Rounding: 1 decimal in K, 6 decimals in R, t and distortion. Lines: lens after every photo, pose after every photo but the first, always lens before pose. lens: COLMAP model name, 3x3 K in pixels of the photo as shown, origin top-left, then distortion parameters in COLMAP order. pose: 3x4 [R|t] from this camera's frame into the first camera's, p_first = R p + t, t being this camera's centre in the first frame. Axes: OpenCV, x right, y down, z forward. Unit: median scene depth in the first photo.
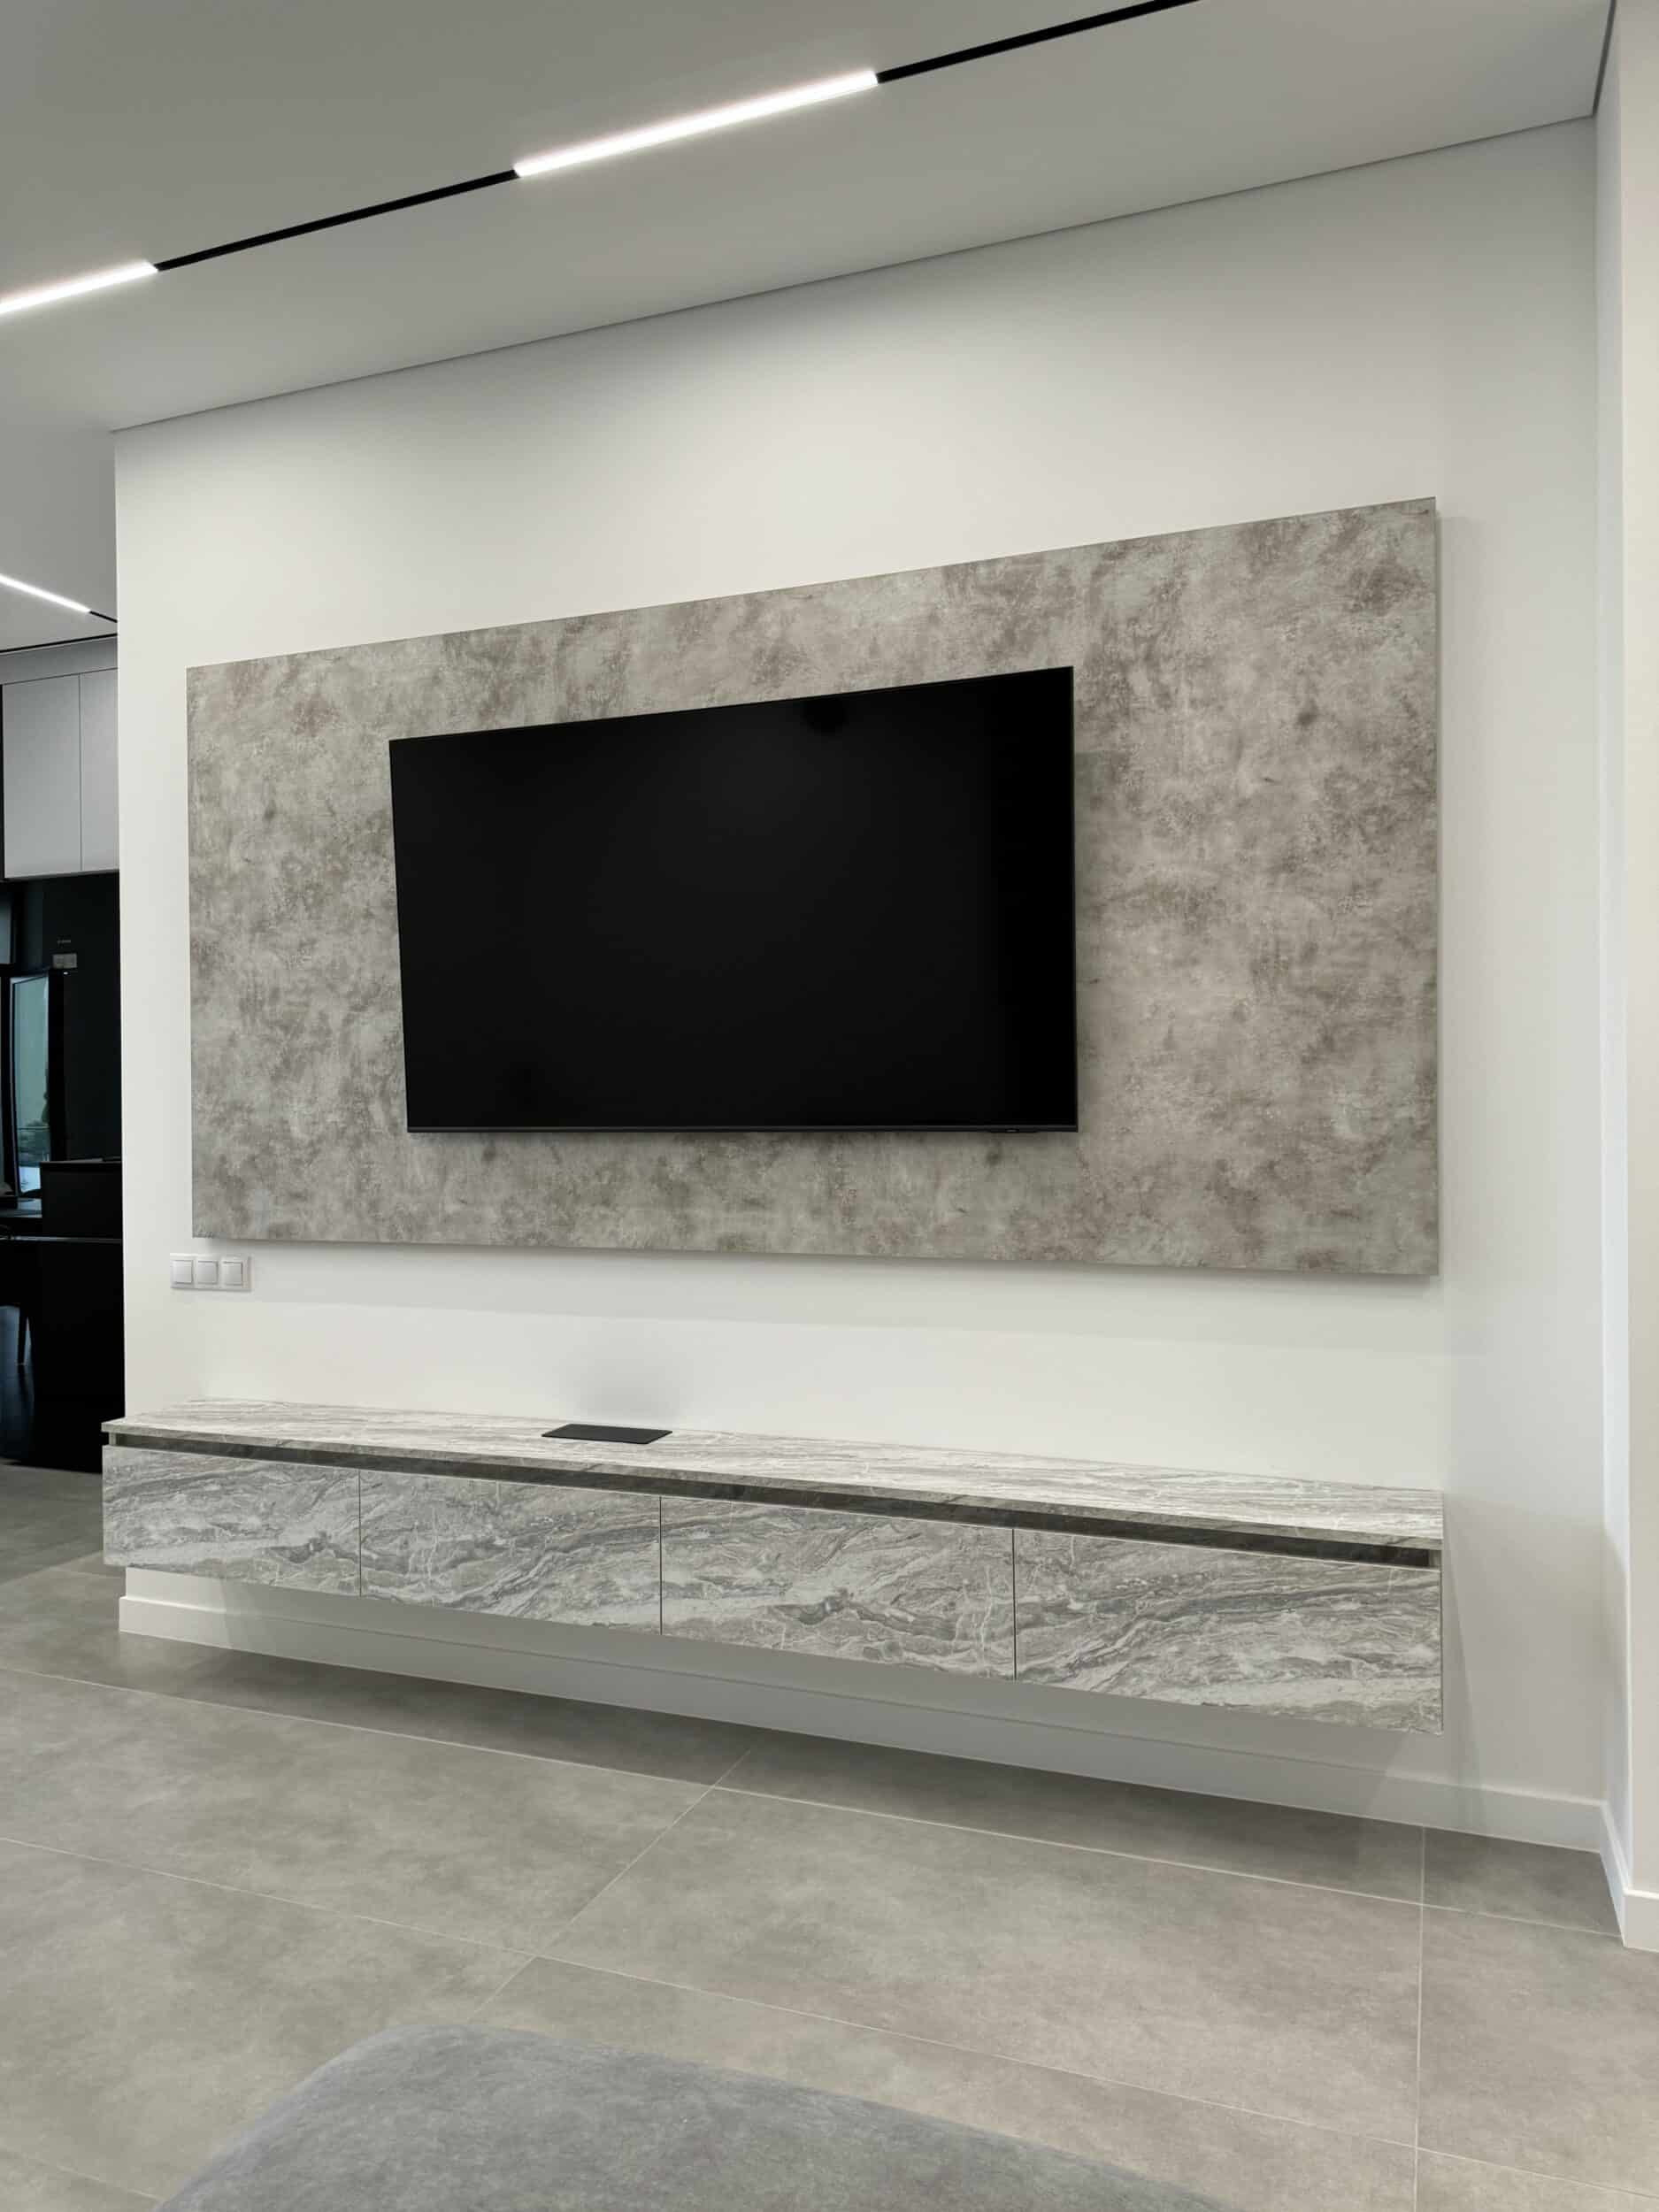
lens RADIAL K [[1564.2, 0, 804.5], [0, 1564.2, 1113.1], [0, 0, 1]] dist [0.040645, -0.052949]
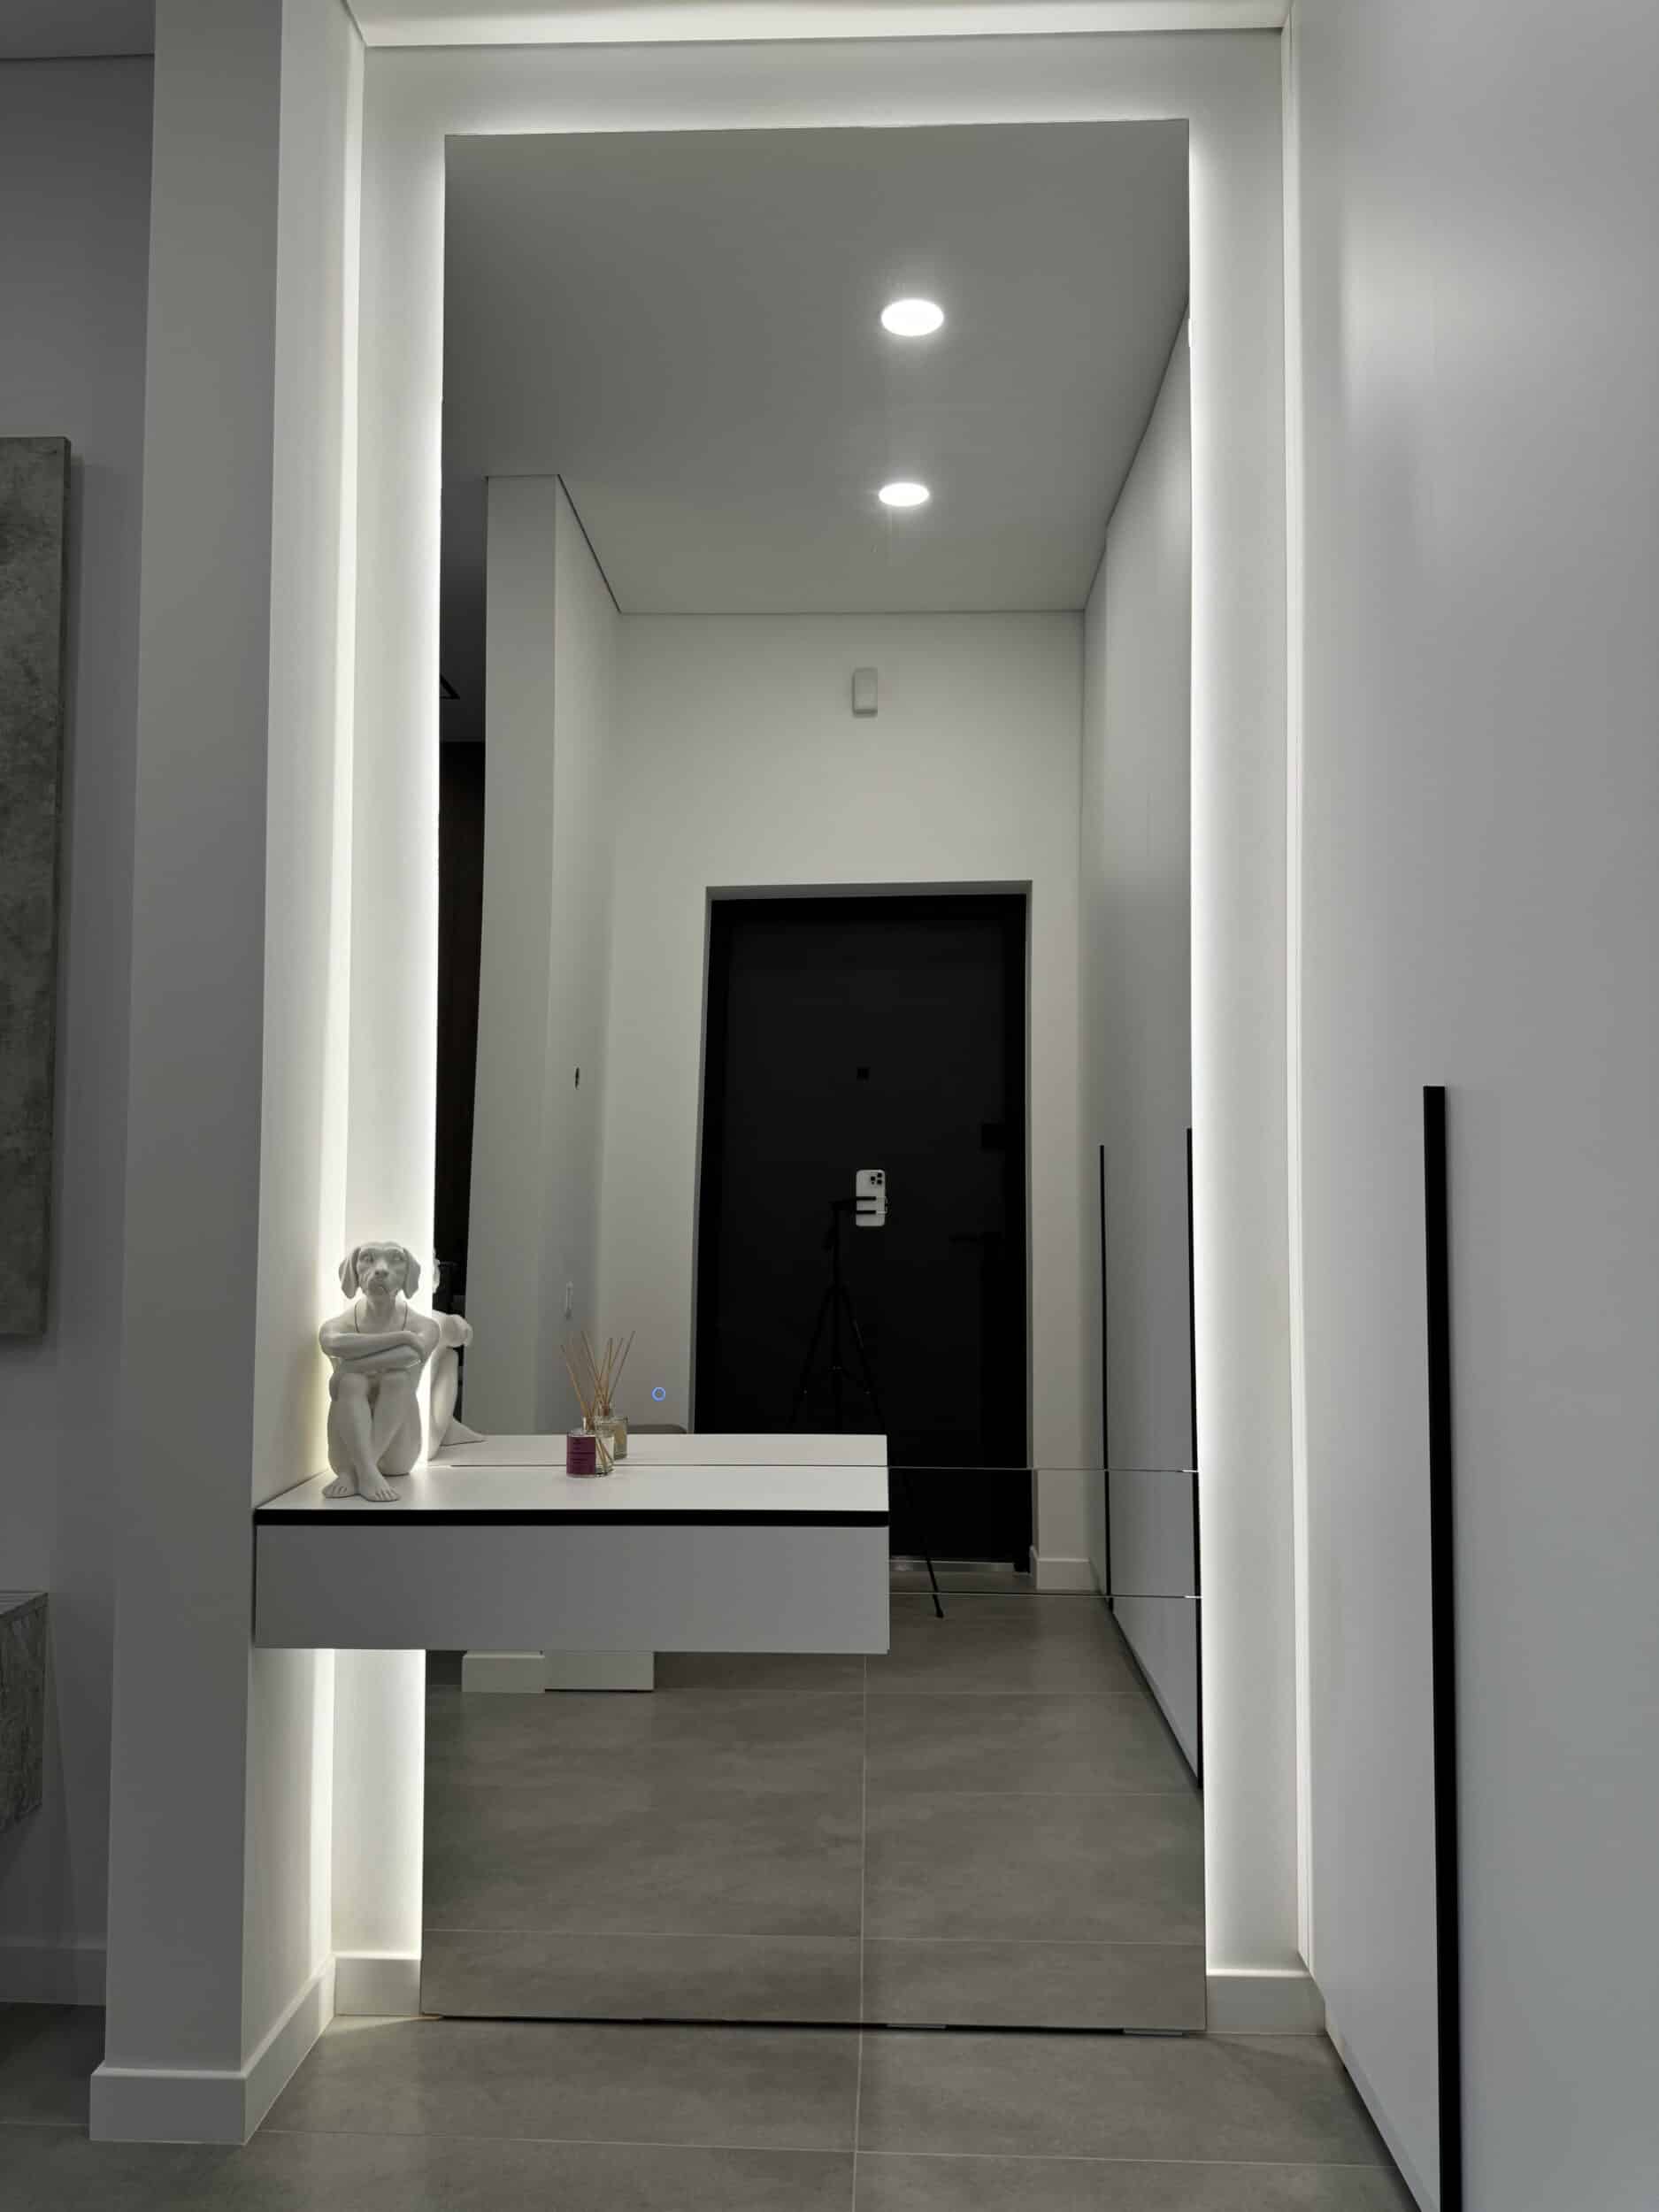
lens RADIAL K [[1564.2, 0, 828.8], [0, 1564.2, 1095.5], [0, 0, 1]] dist [0.040645, -0.052949]
pose [[0.941943, 0.029816, 0.334448, 0.508869], [-0.011447, 0.998322, -0.056761, 0.017580], [-0.335579, 0.049637, 0.940703, 0.052446]]
